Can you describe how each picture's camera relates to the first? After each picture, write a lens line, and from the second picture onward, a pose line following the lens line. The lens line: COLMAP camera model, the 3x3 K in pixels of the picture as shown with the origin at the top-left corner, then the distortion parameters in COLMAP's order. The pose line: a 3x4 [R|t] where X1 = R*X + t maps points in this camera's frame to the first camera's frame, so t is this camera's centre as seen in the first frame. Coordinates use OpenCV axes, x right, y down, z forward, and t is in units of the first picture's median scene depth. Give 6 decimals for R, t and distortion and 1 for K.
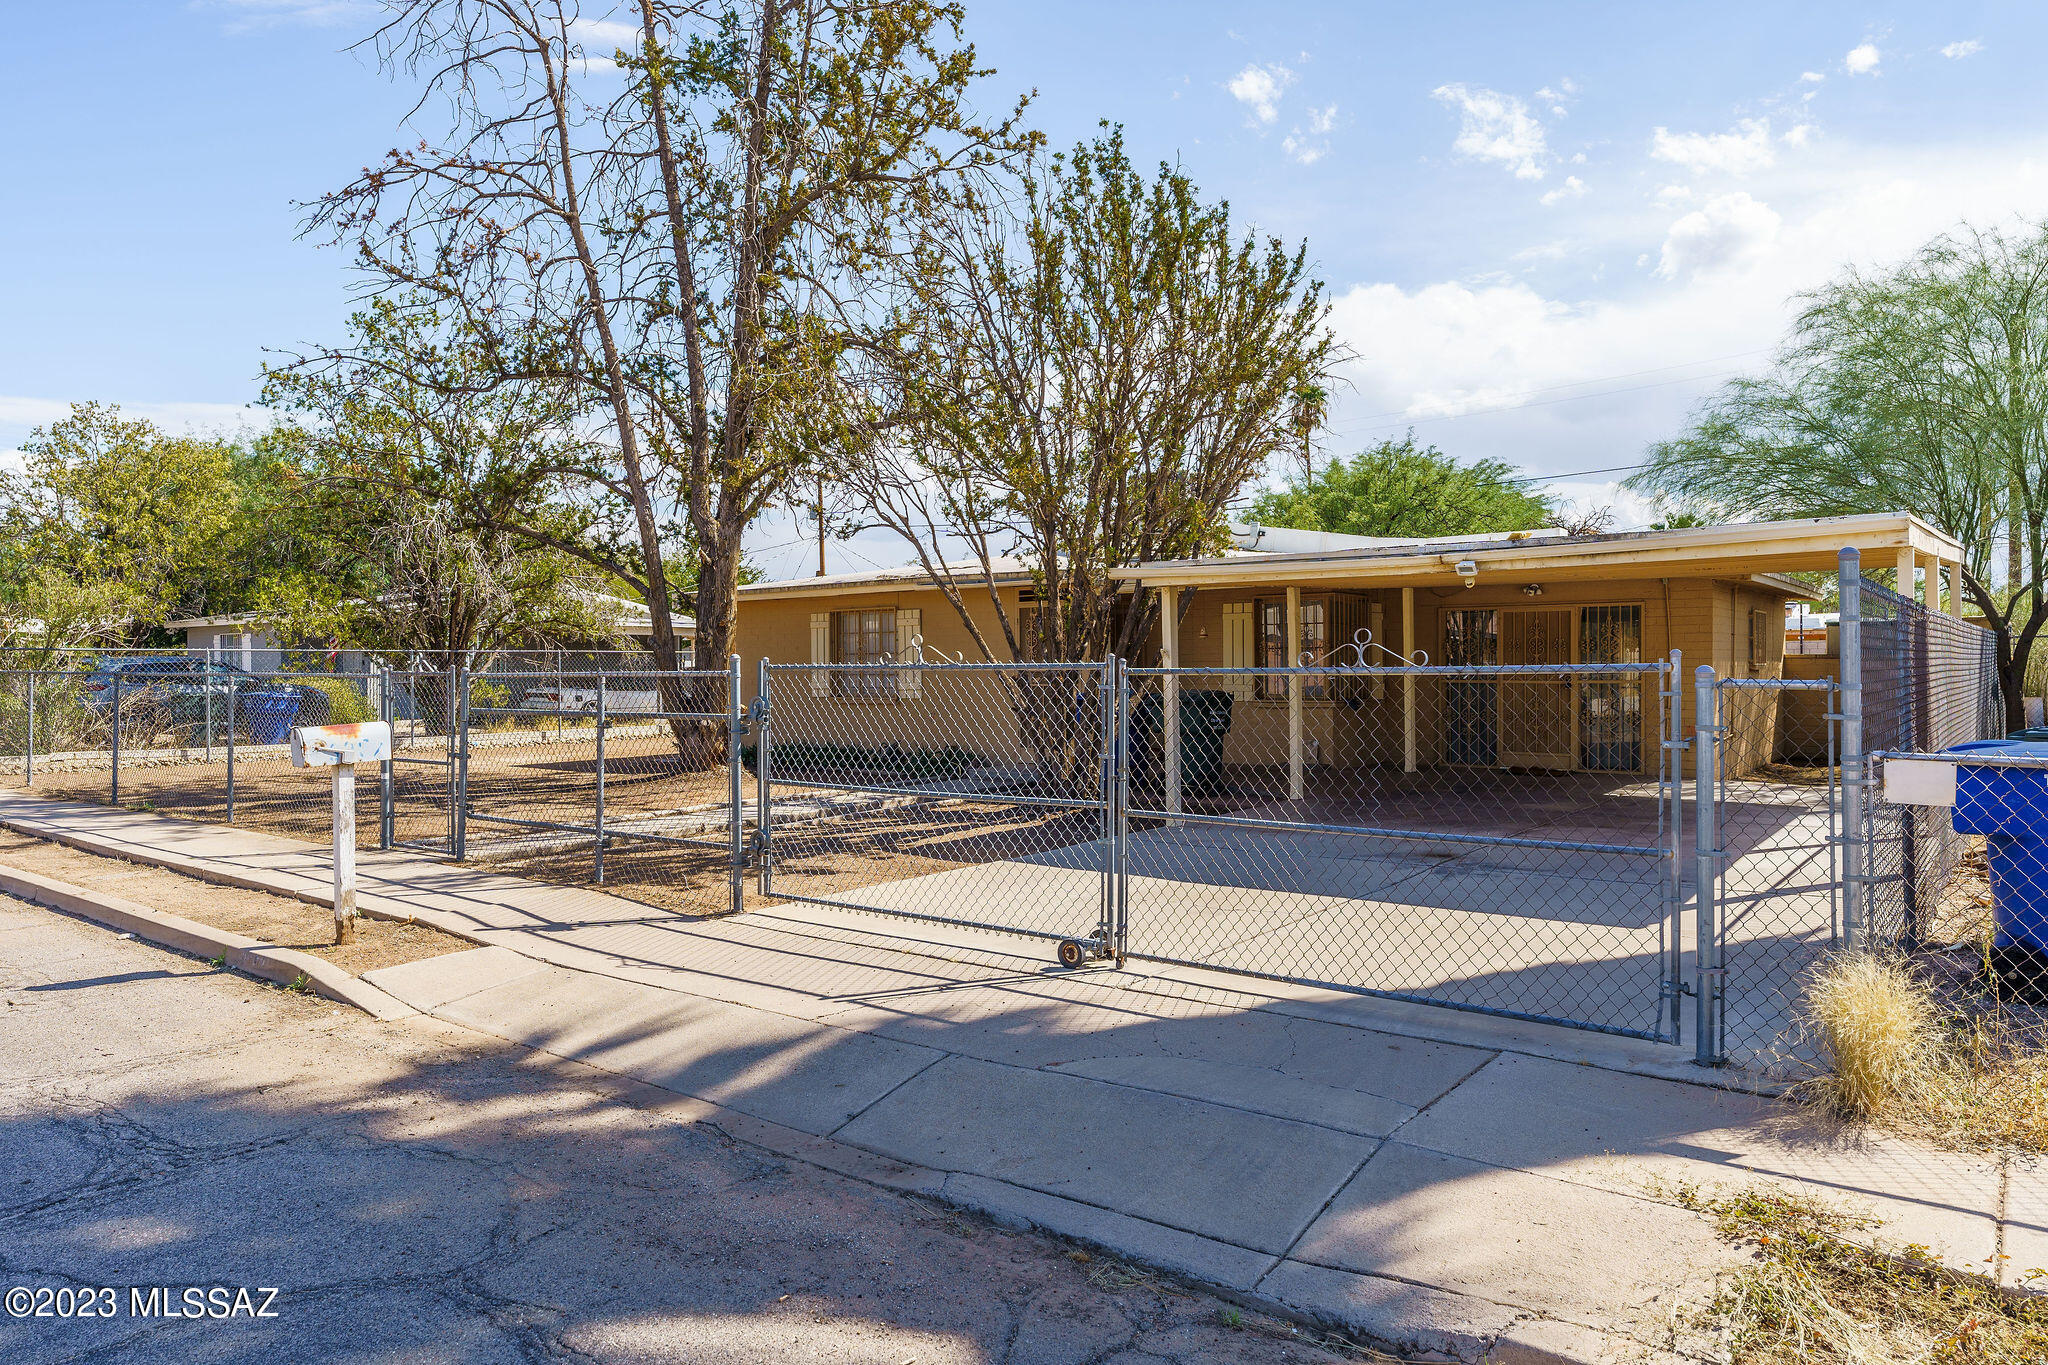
lens RADIAL K [[1267.1, 0, 1023.4], [0, 1267.1, 672.6], [0, 0, 1]] dist [-0.003321, -0.000155]
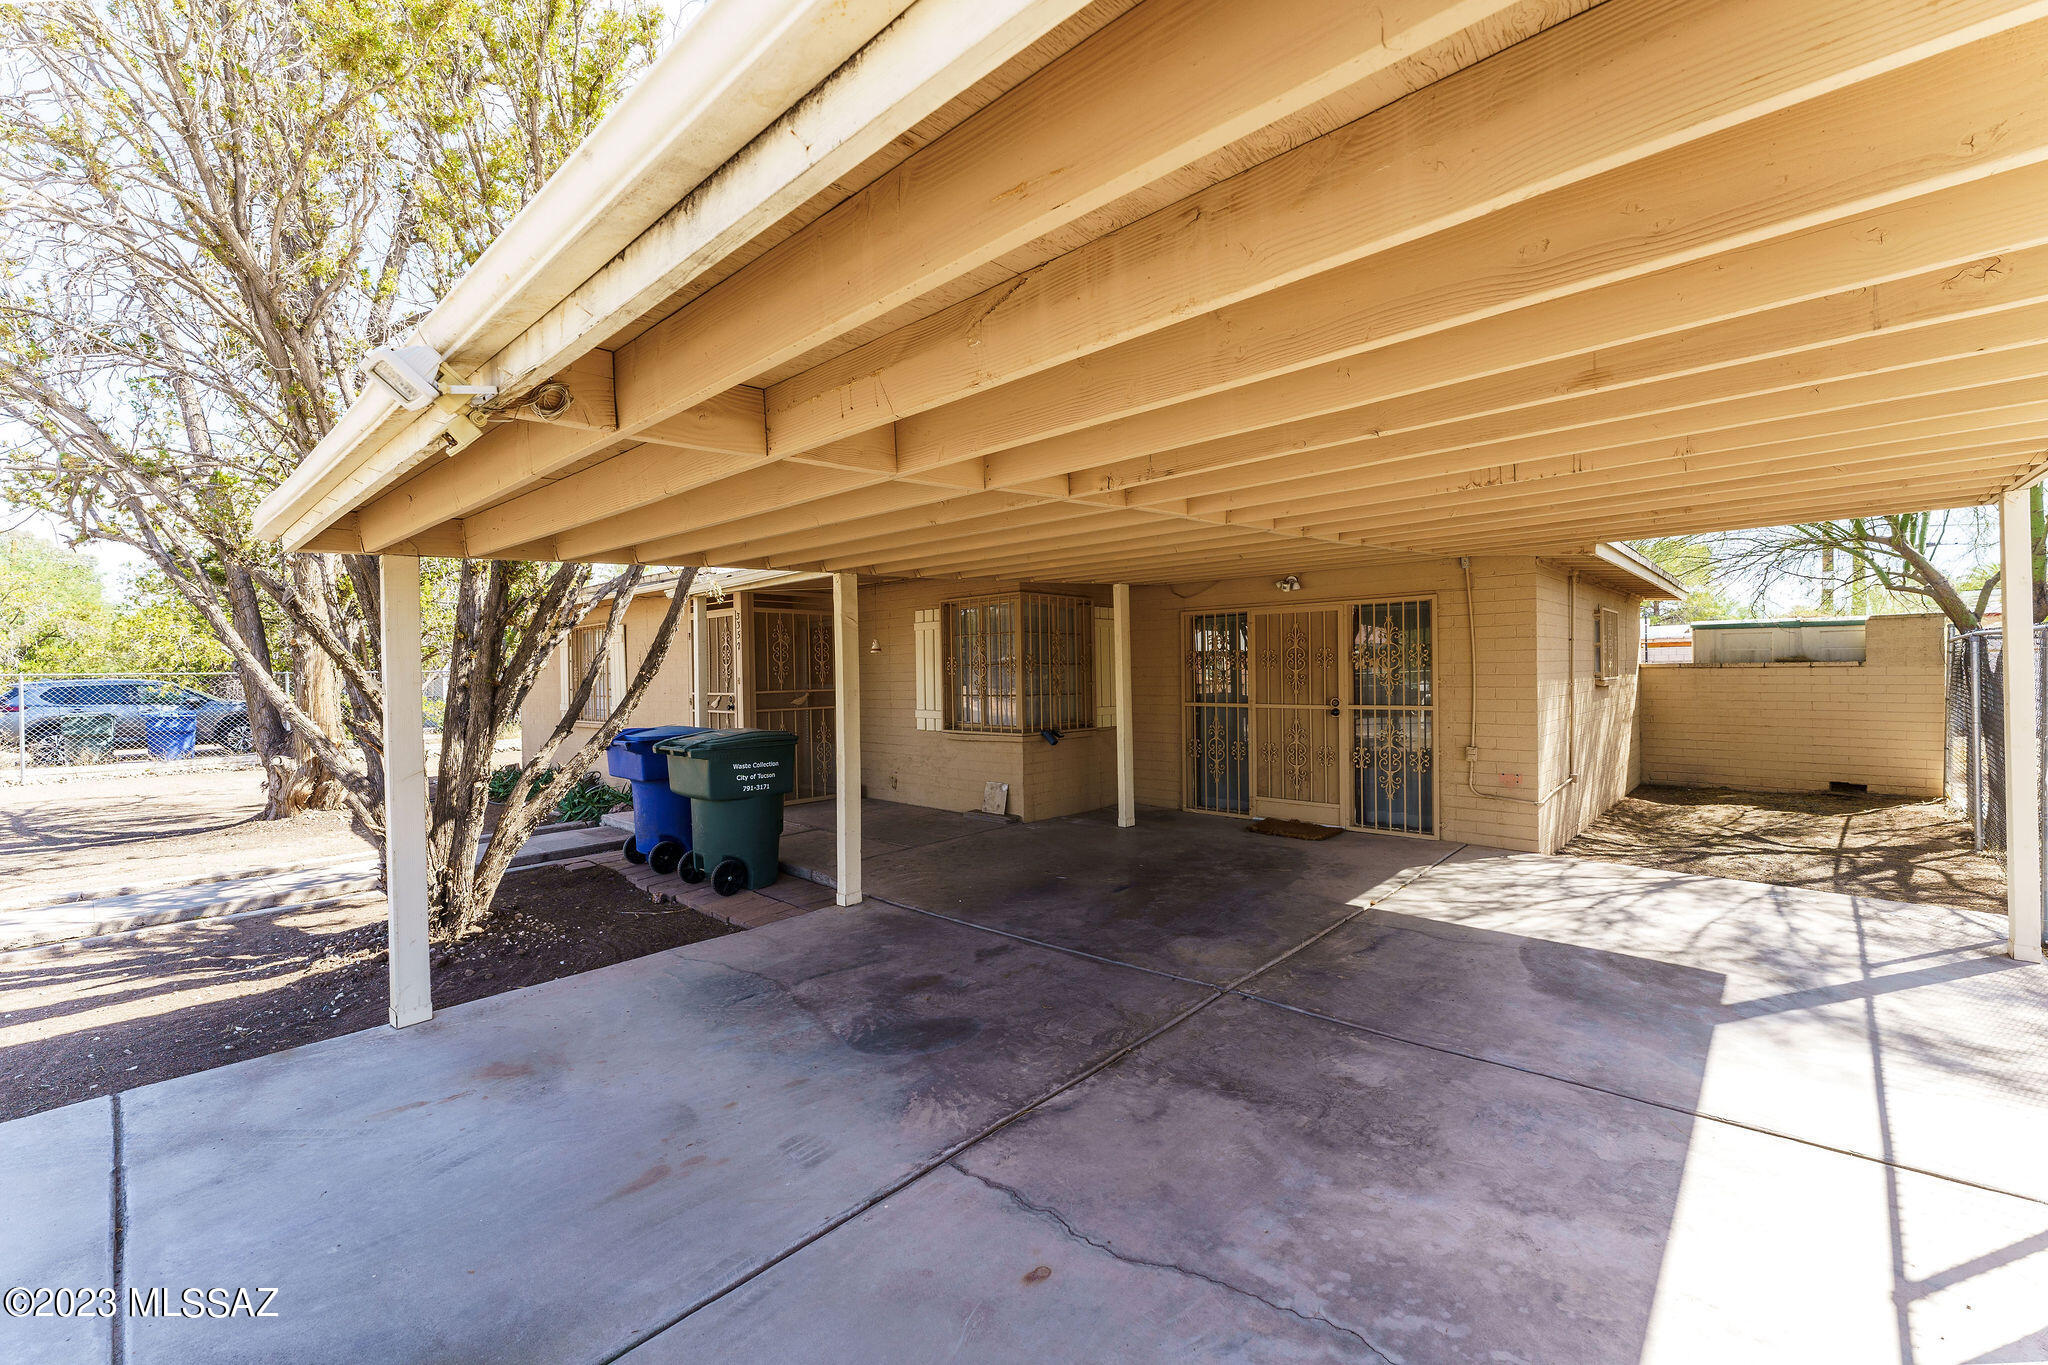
lens RADIAL K [[815.7, 0, 1032.0], [0, 815.7, 678.3], [0, 0, 1]] dist [-0.003299, -0.000986]
pose [[0.995886, -0.007672, -0.090294, 0.283666], [0.008767, 0.999893, 0.011738, -0.016293], [0.090194, -0.012482, 0.995846, 0.487229]]
